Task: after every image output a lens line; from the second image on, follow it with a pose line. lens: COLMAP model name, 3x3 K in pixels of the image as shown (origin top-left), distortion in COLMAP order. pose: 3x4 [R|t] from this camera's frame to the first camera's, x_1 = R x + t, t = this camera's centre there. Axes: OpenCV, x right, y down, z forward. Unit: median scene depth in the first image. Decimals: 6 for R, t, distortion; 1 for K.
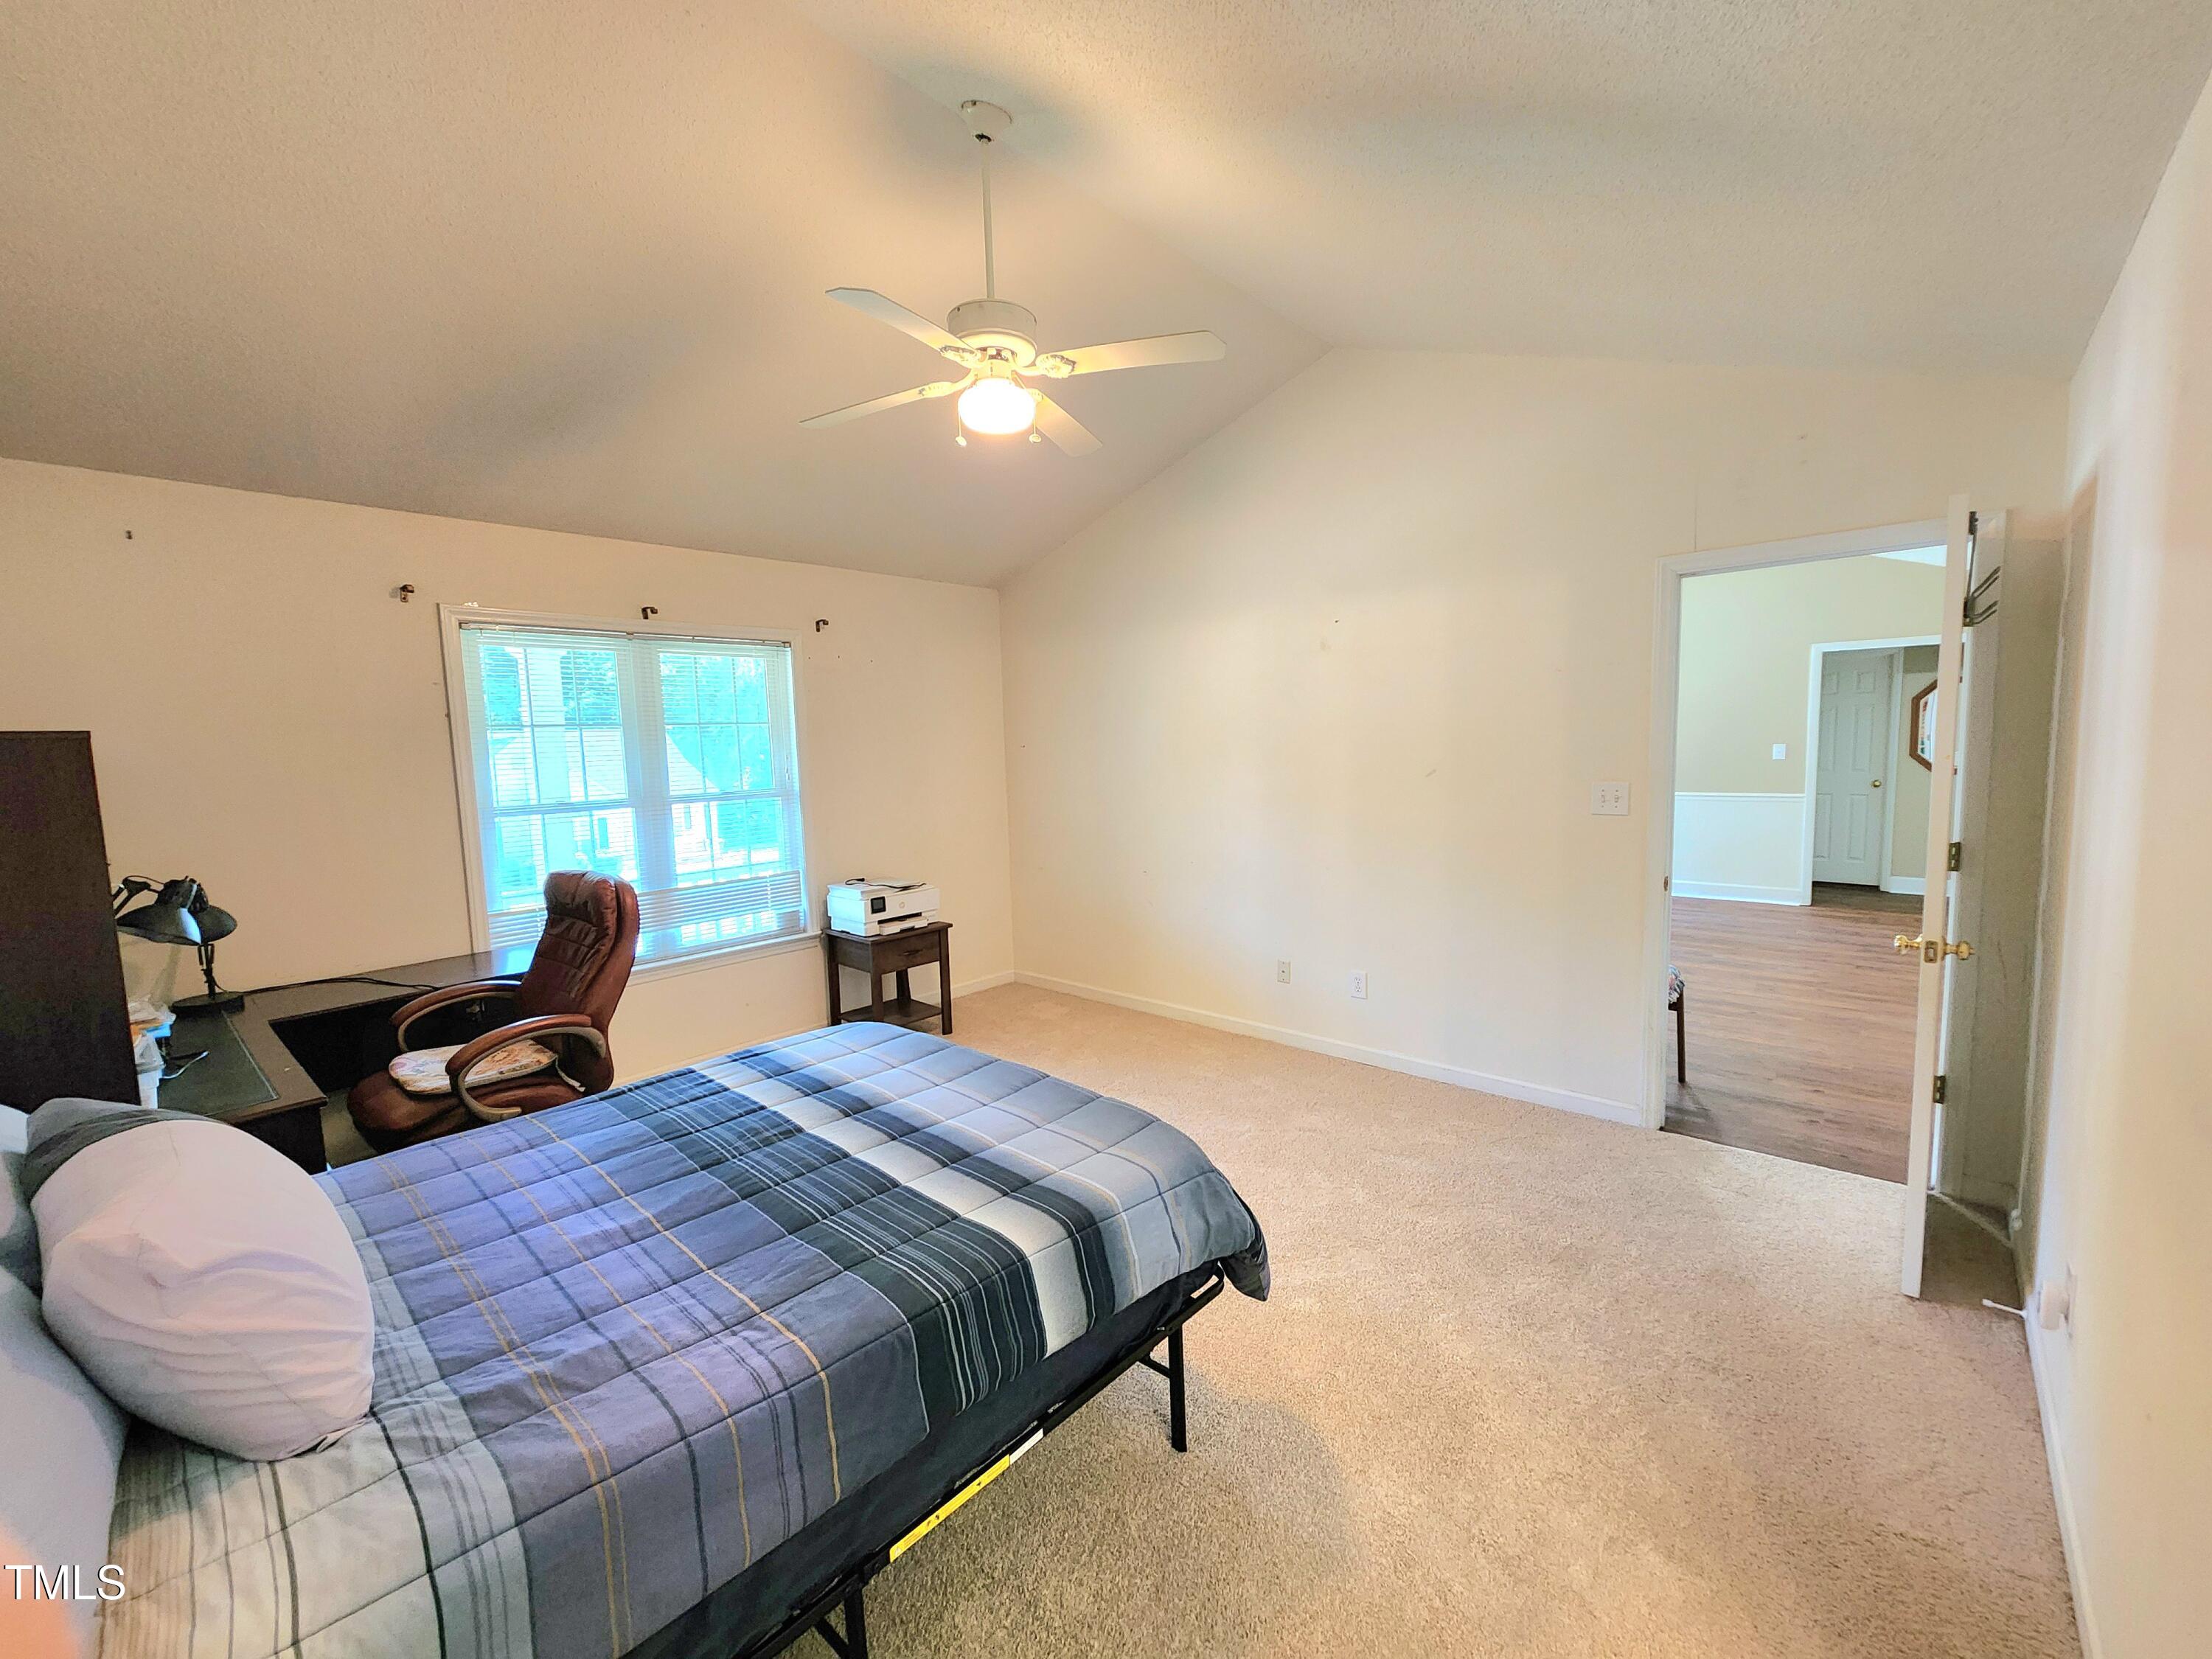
lens RADIAL K [[898.7, 0, 1106.0], [0, 898.7, 829.5], [0, 0, 1]] dist [0.000233, 0.000095]
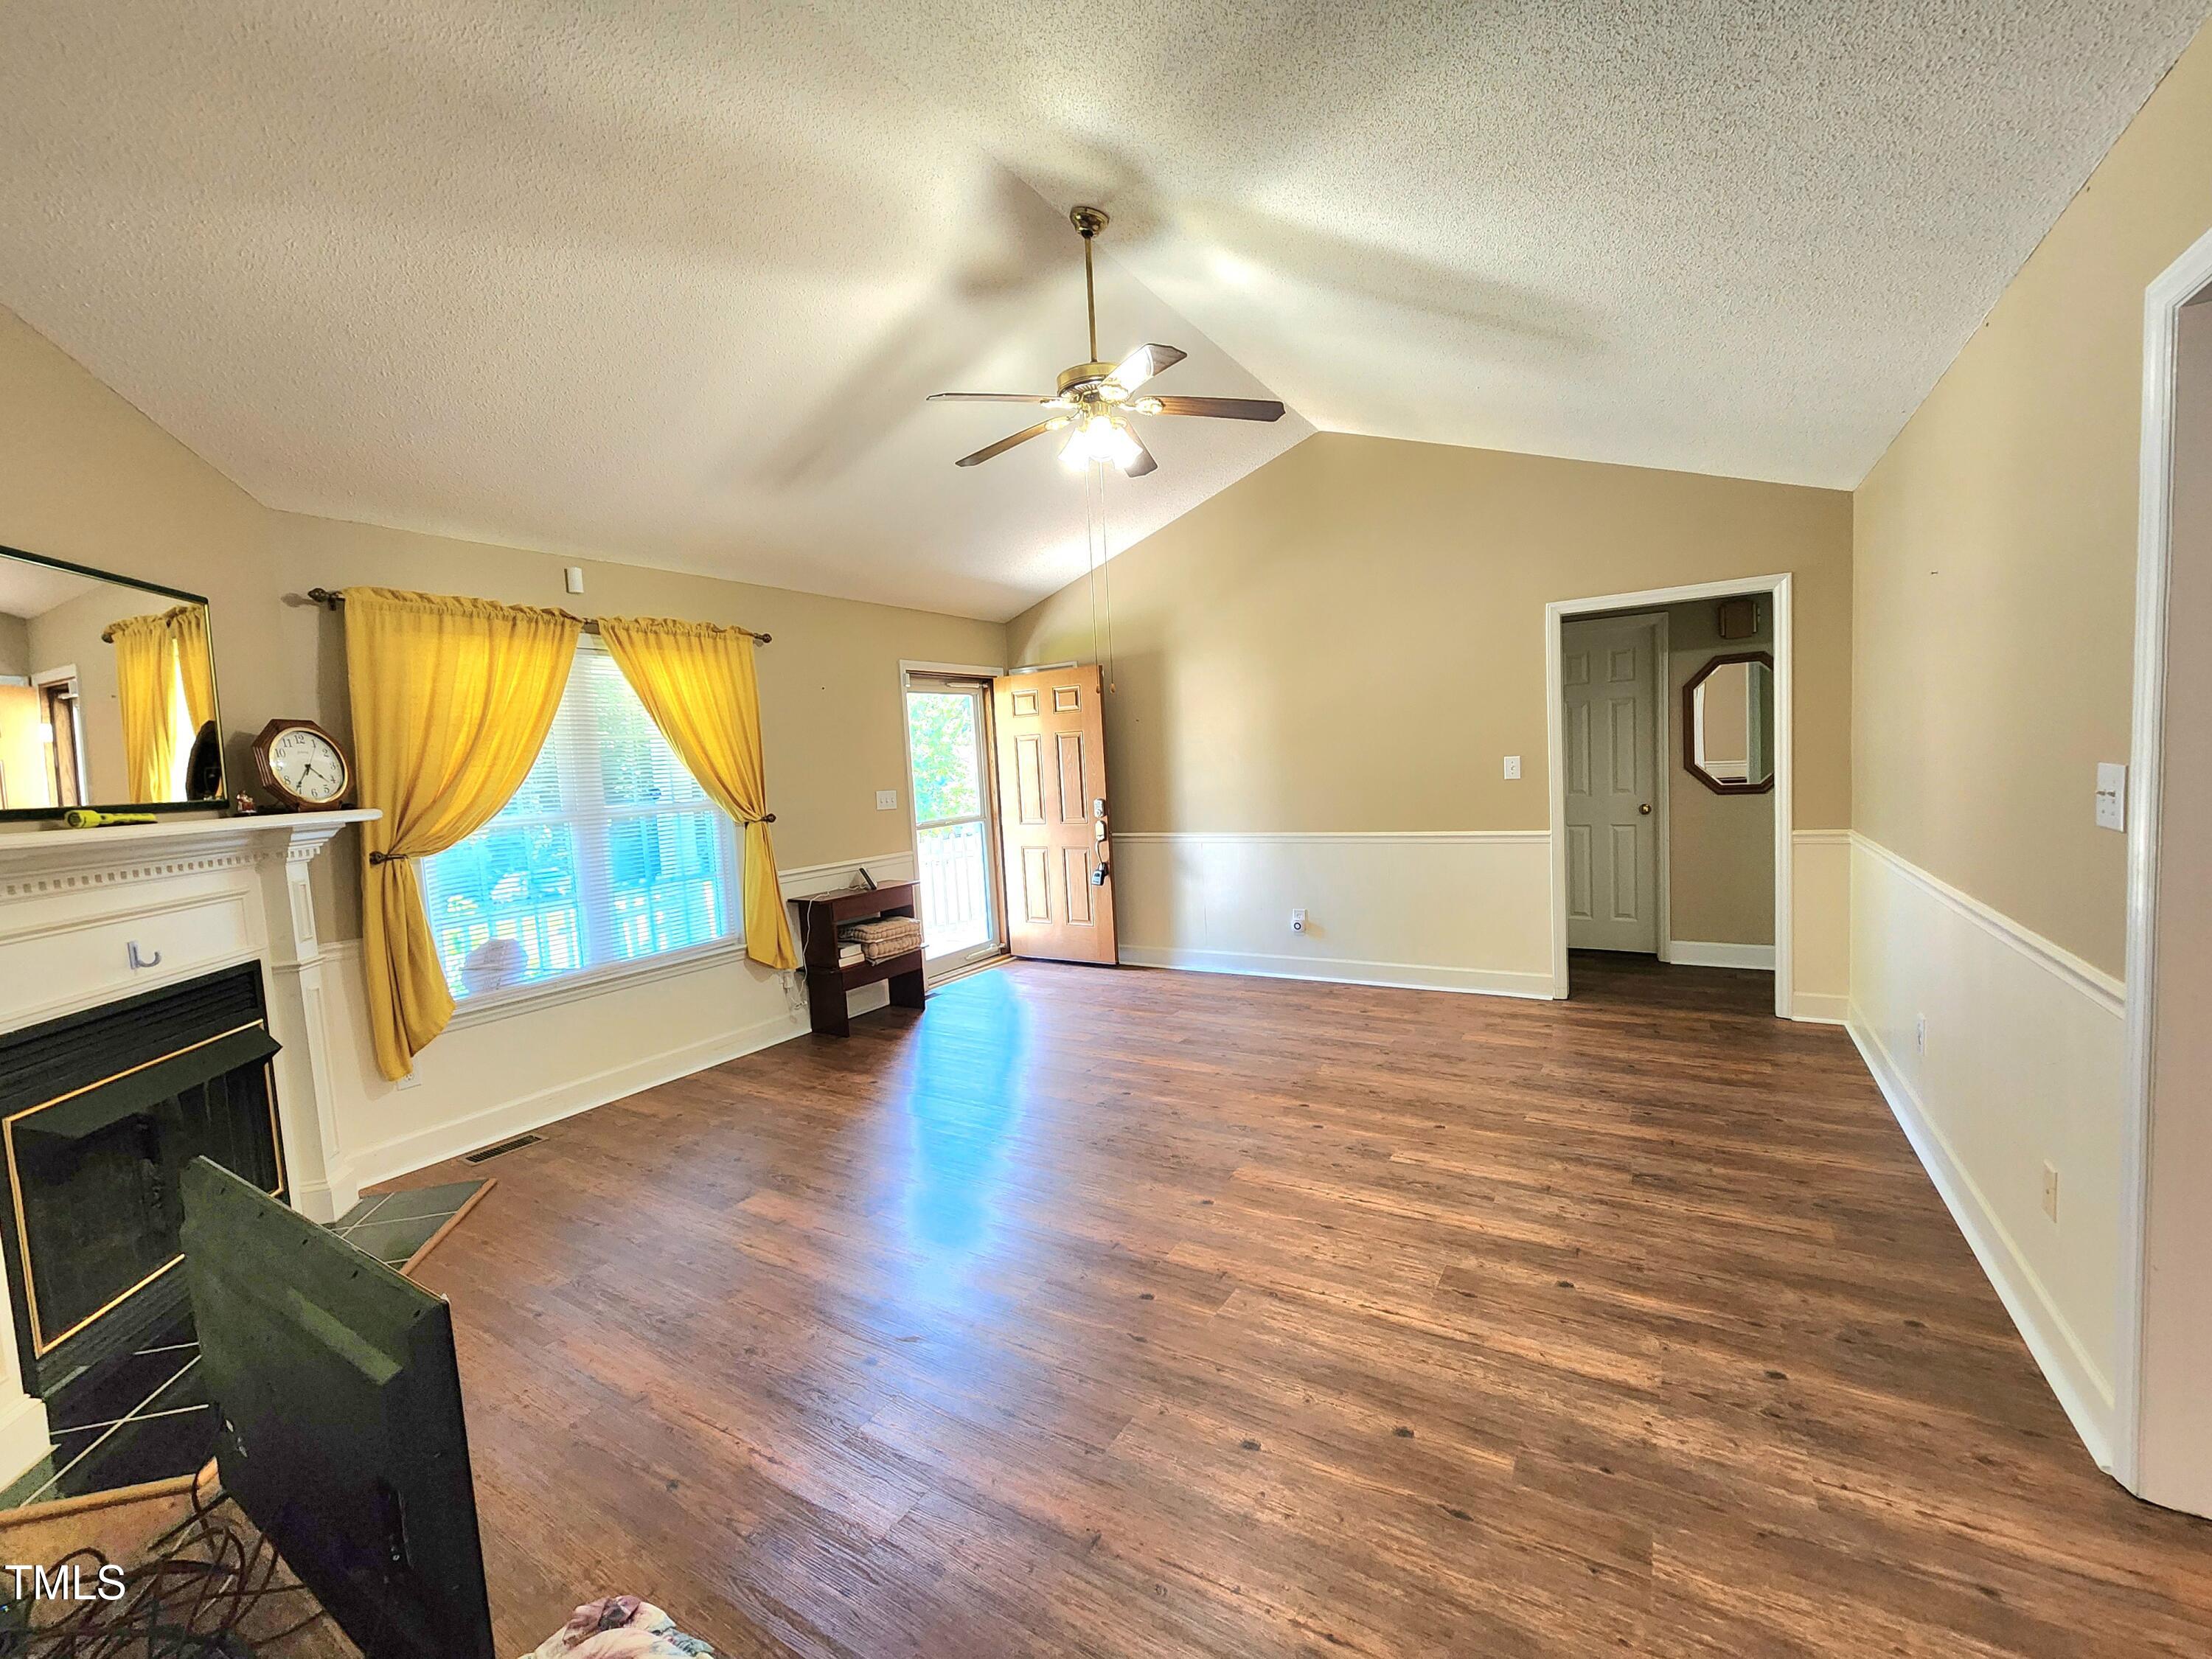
lens RADIAL K [[915.0, 0, 1108.1], [0, 915.0, 832.7], [0, 0, 1]] dist [0.000908, 0.000985]
pose [[0.983337, -0.041945, 0.176887, 0.339403], [0.046215, 0.998730, -0.020084, -0.039275], [-0.175820, 0.027924, 0.984026, 0.396207]]
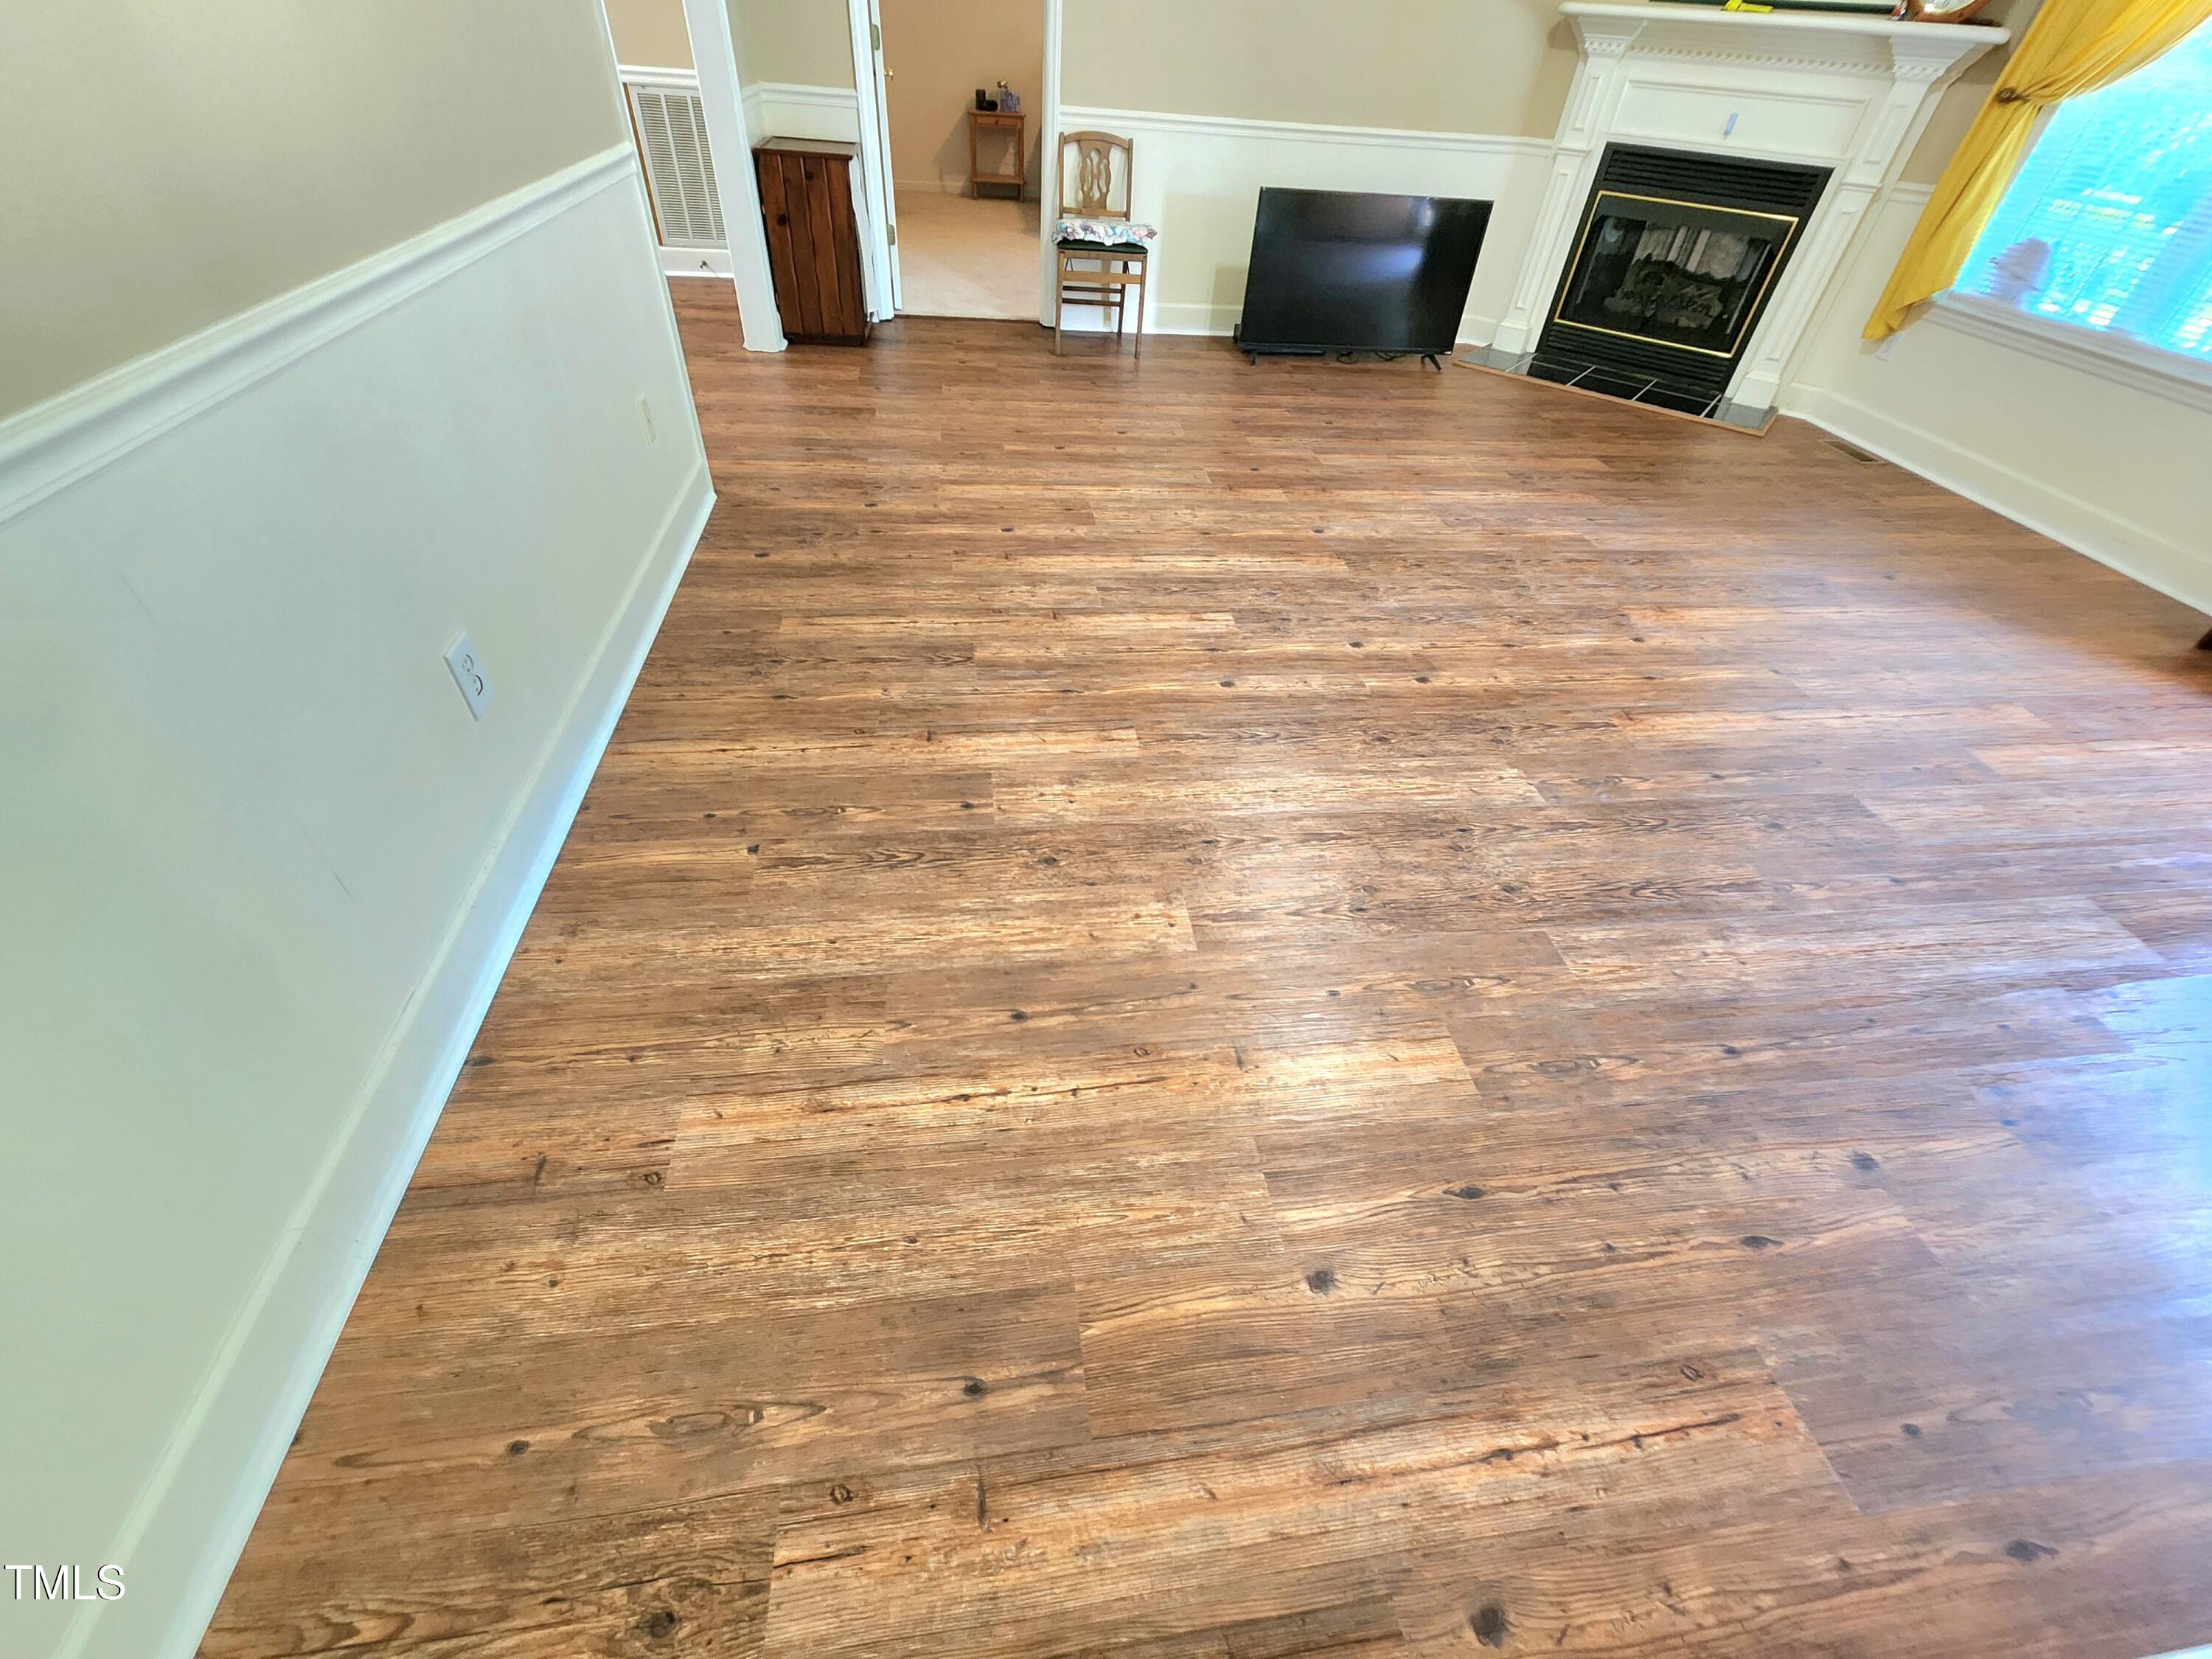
lens RADIAL K [[905.6, 0, 1106.0], [0, 905.6, 829.5], [0, 0, 1]] dist [-0.005603, 0.003225]
pose [[-0.646416, 0.499505, -0.576750, 0.818778], [-0.119147, 0.680554, 0.722946, -0.077656], [0.753625, 0.536042, -0.380406, 0.949677]]
